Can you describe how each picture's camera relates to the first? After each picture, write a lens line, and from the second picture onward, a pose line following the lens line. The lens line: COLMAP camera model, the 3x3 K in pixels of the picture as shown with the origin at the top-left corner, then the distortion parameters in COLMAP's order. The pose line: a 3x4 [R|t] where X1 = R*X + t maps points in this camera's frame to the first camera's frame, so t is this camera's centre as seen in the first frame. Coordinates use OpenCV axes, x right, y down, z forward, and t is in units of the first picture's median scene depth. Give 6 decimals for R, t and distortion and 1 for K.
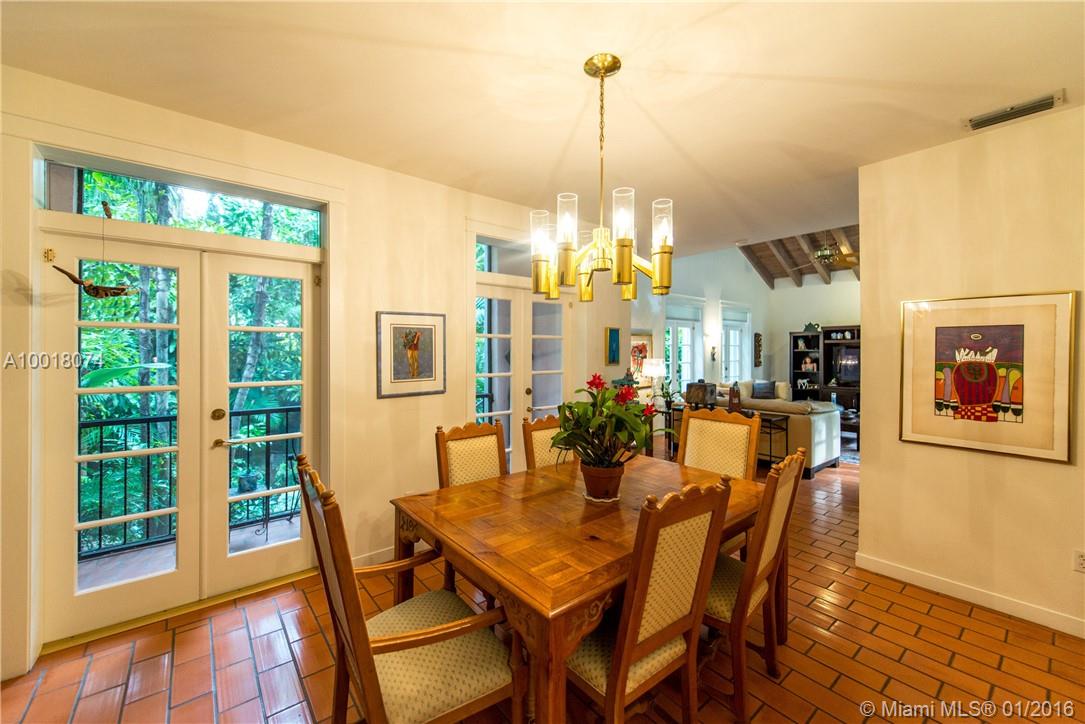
lens RADIAL K [[428.8, 0, 534.9], [0, 428.8, 351.0], [0, 0, 1]] dist [0.008038, -0.002167]
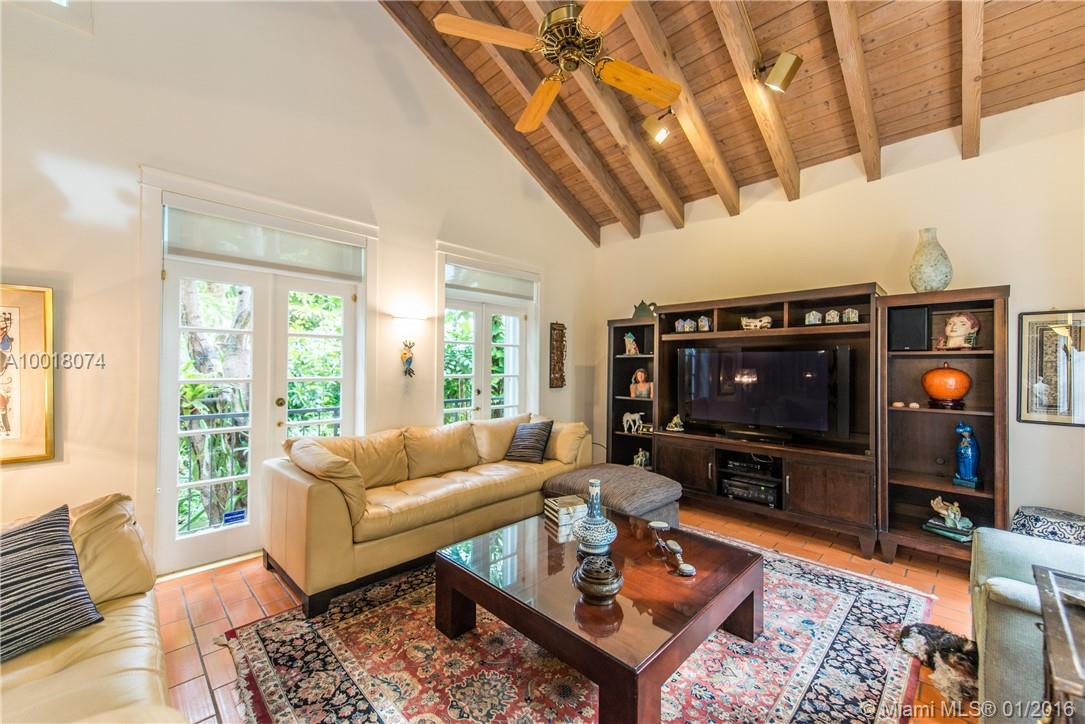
lens RADIAL K [[428.8, 0, 538.4], [0, 428.8, 363.6], [0, 0, 1]] dist [0.008038, -0.002167]
pose [[0.992711, 0.009788, 0.120122, 0.459494], [-0.009392, 0.999948, -0.003862, 0.010004], [-0.120154, 0.002706, 0.992752, 0.517914]]
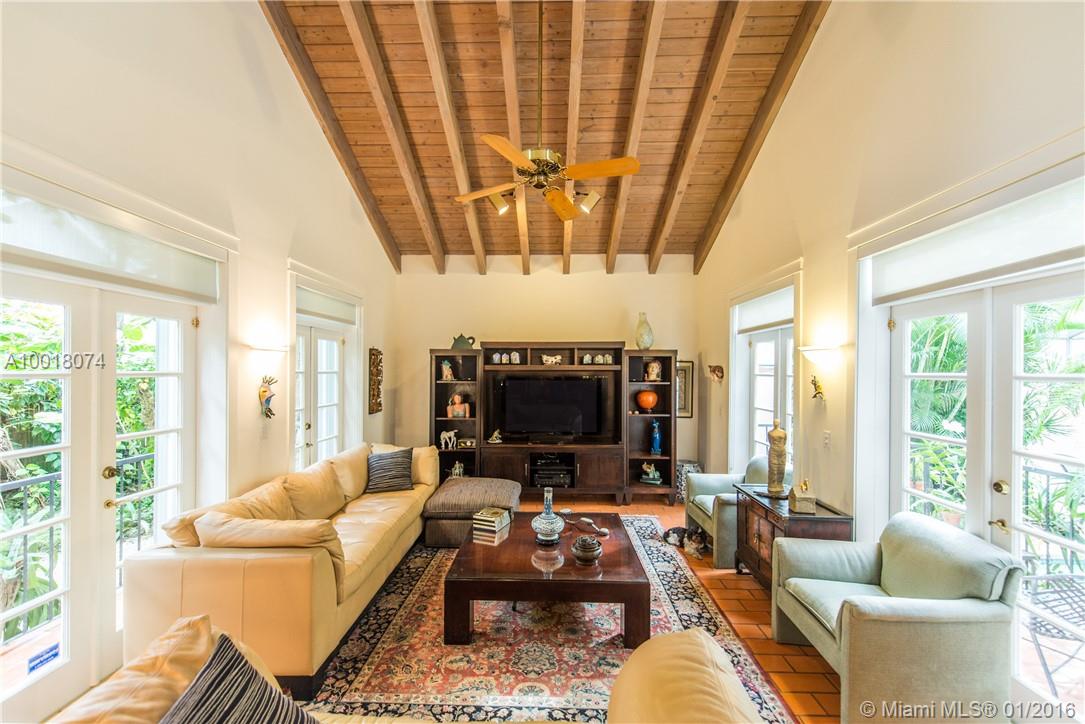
lens RADIAL K [[428.8, 0, 547.2], [0, 428.8, 375.0], [0, 0, 1]] dist [0.008038, -0.002167]
pose [[0.629954, -0.002965, 0.776627, 0.262357], [-0.007685, 0.999920, 0.010052, -0.017498], [-0.776595, -0.012301, 0.629881, 0.543012]]
